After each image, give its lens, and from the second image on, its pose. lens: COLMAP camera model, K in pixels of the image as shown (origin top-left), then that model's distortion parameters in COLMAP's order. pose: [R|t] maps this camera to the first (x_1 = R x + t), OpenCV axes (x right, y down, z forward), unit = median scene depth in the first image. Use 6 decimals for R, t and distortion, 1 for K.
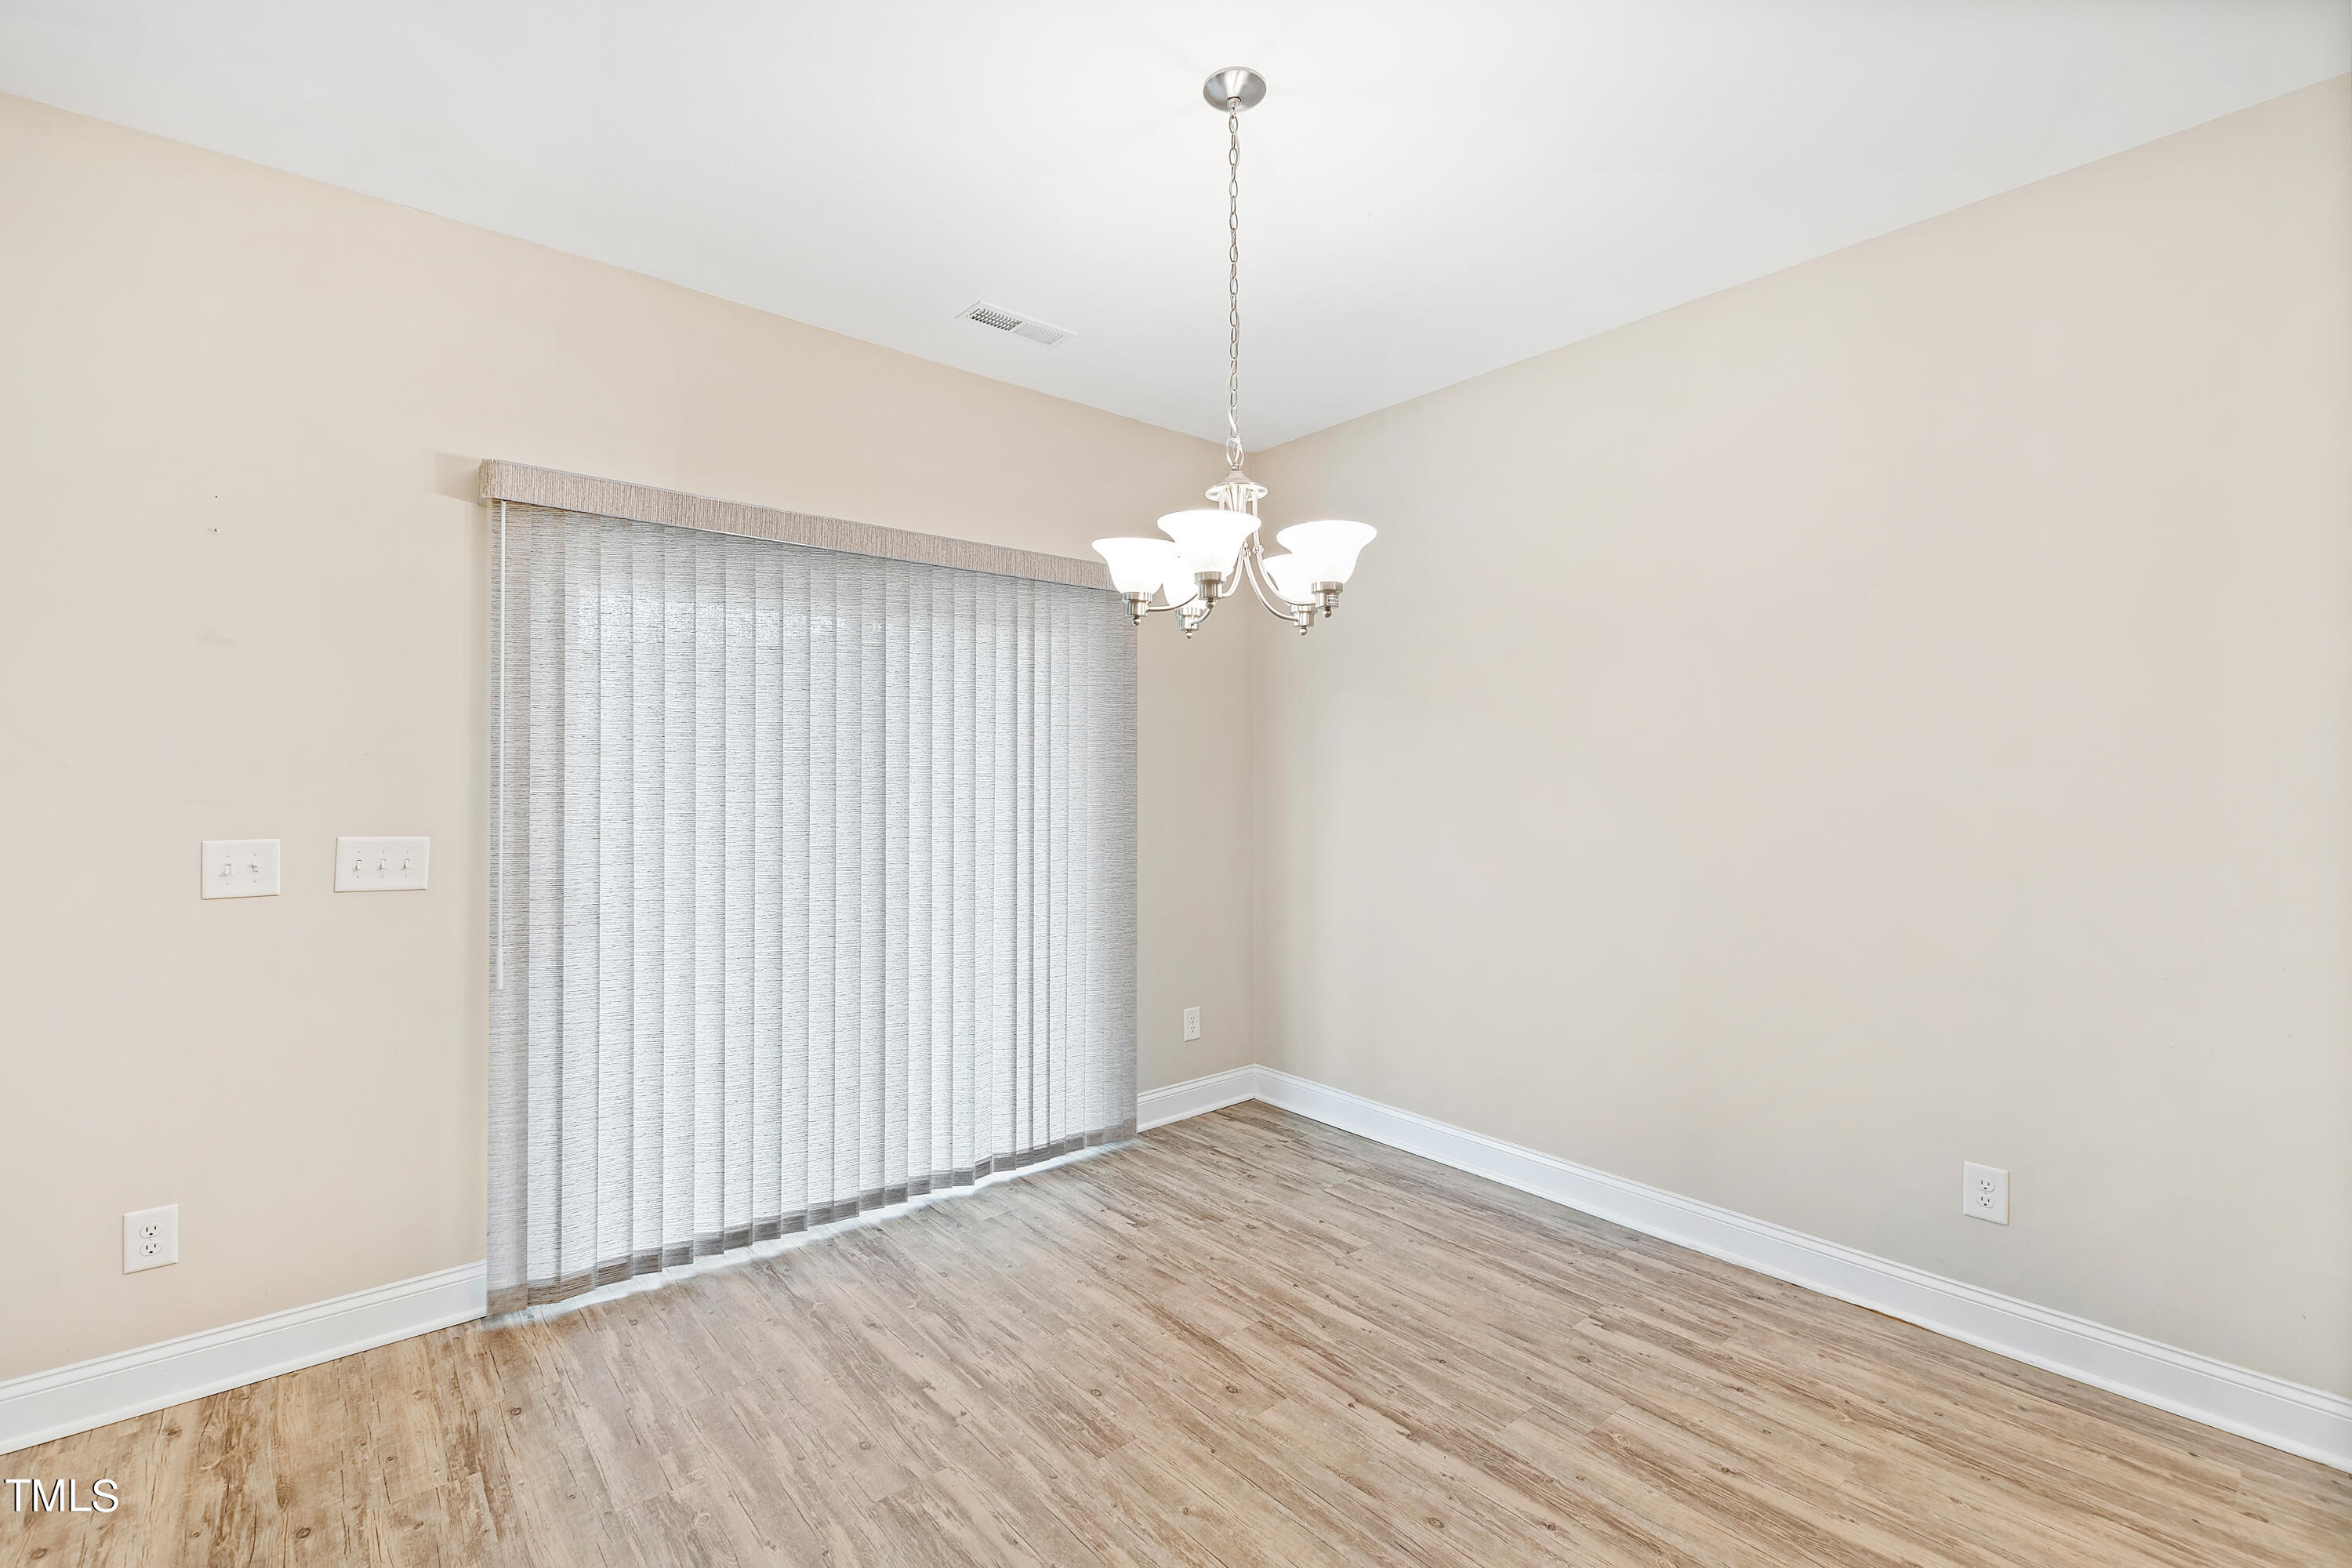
lens RADIAL K [[1022.3, 0, 1159.0], [0, 1022.3, 780.0], [0, 0, 1]] dist [0.004029, -0.002843]
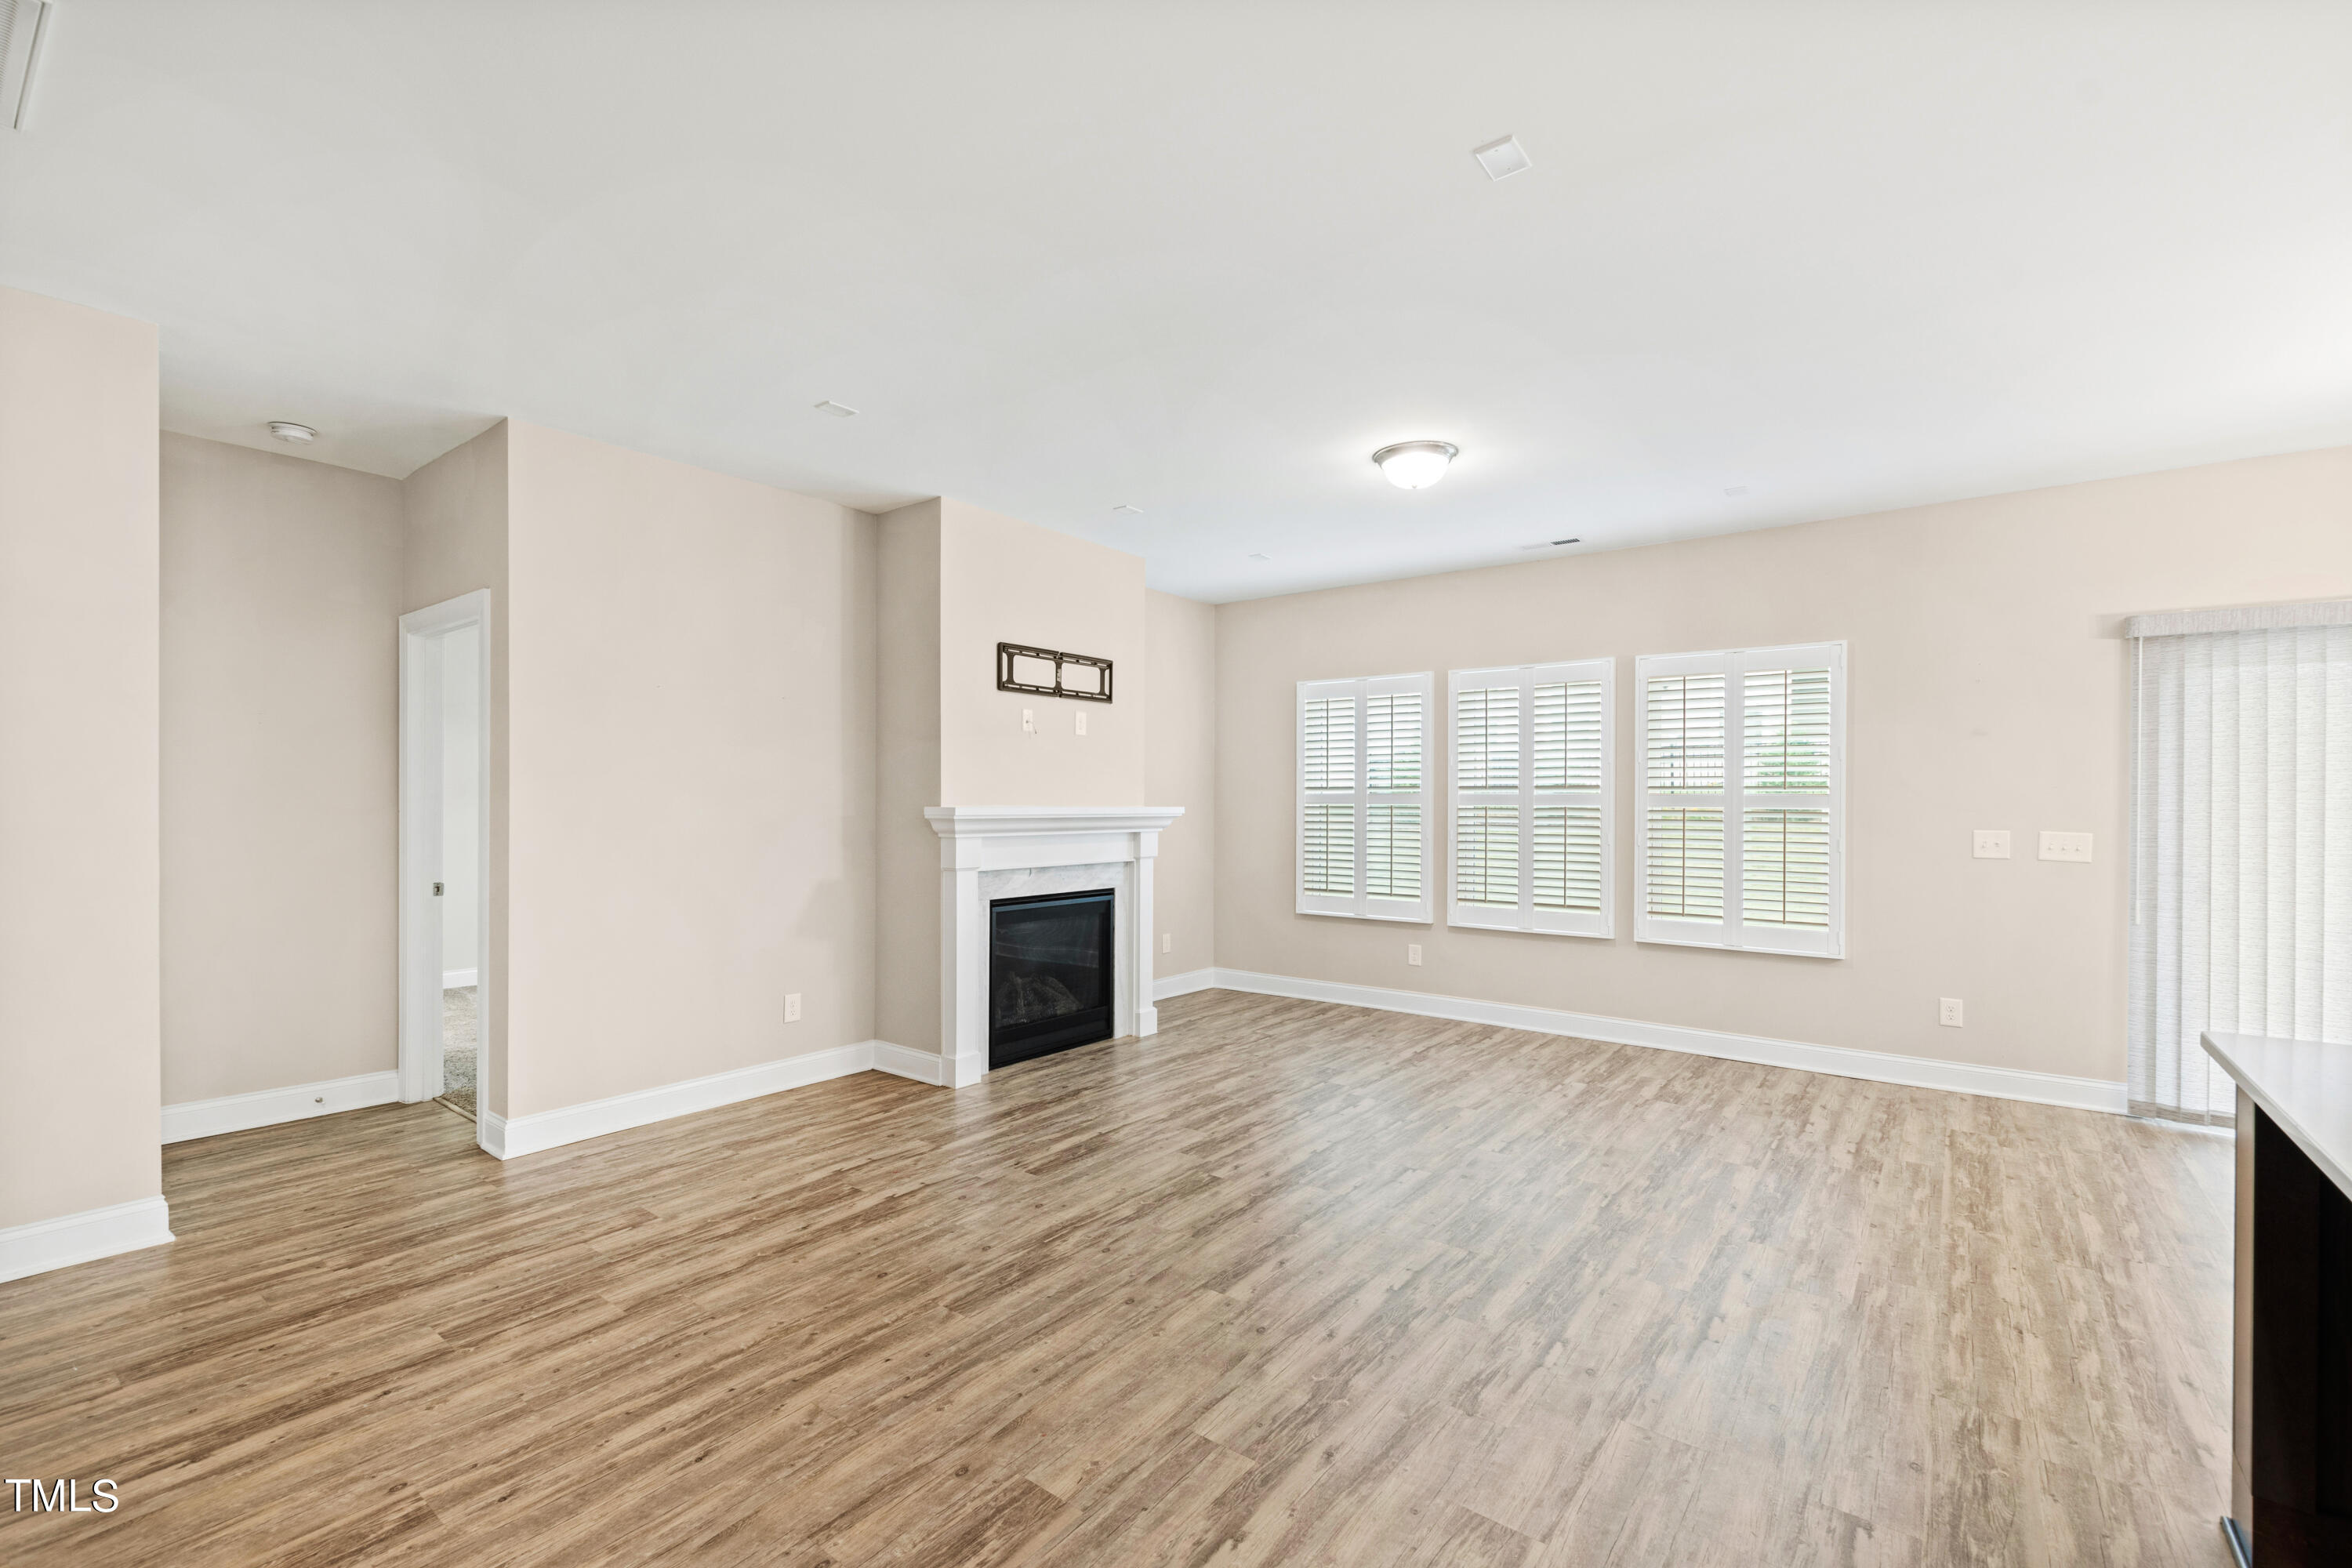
lens RADIAL K [[1022.3, 0, 1160.4], [0, 1022.3, 797.6], [0, 0, 1]] dist [0.004029, -0.002843]
pose [[0.209820, -0.004309, -0.977731, 0.639373], [-0.007736, 0.999952, -0.006067, 0.015450], [0.977709, 0.008836, 0.209776, -0.889550]]
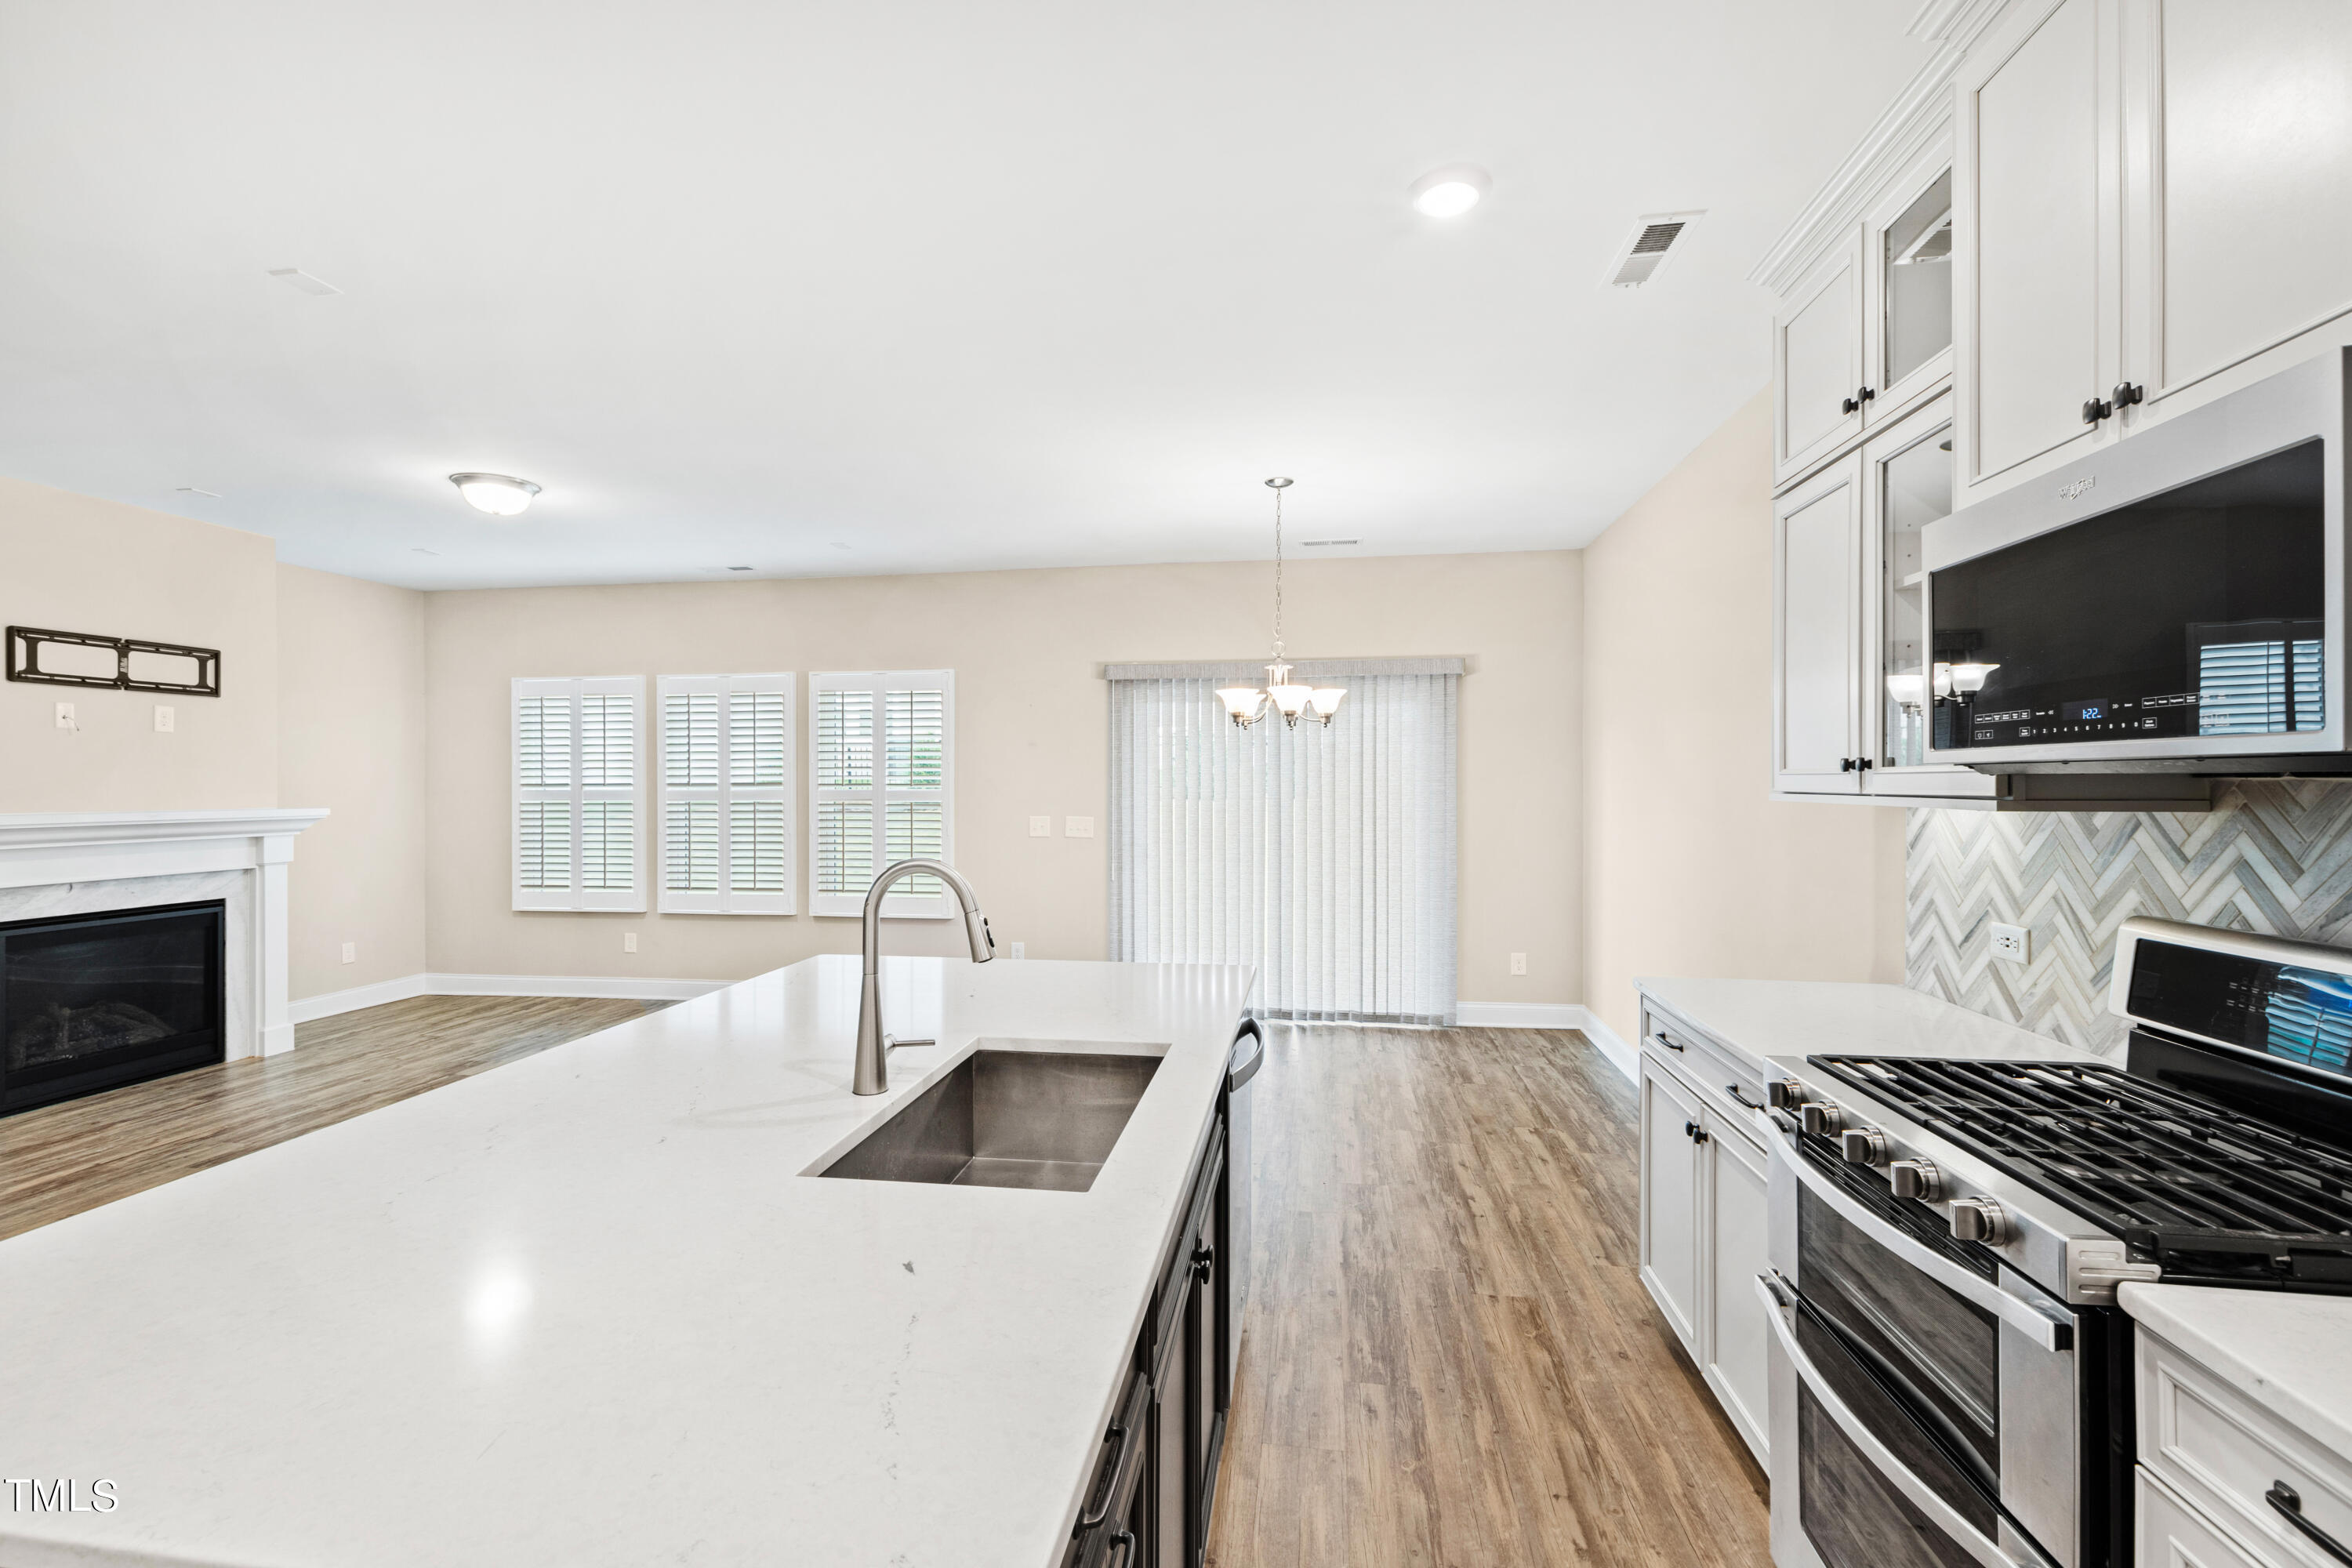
lens RADIAL K [[1022.3, 0, 1161.9], [0, 1022.3, 783.0], [0, 0, 1]] dist [0.004029, -0.002843]
pose [[0.659939, -0.005755, -0.751297, 1.183548], [0.002532, 0.999982, -0.005436, -0.013751], [0.751315, 0.001686, 0.659942, -0.484974]]
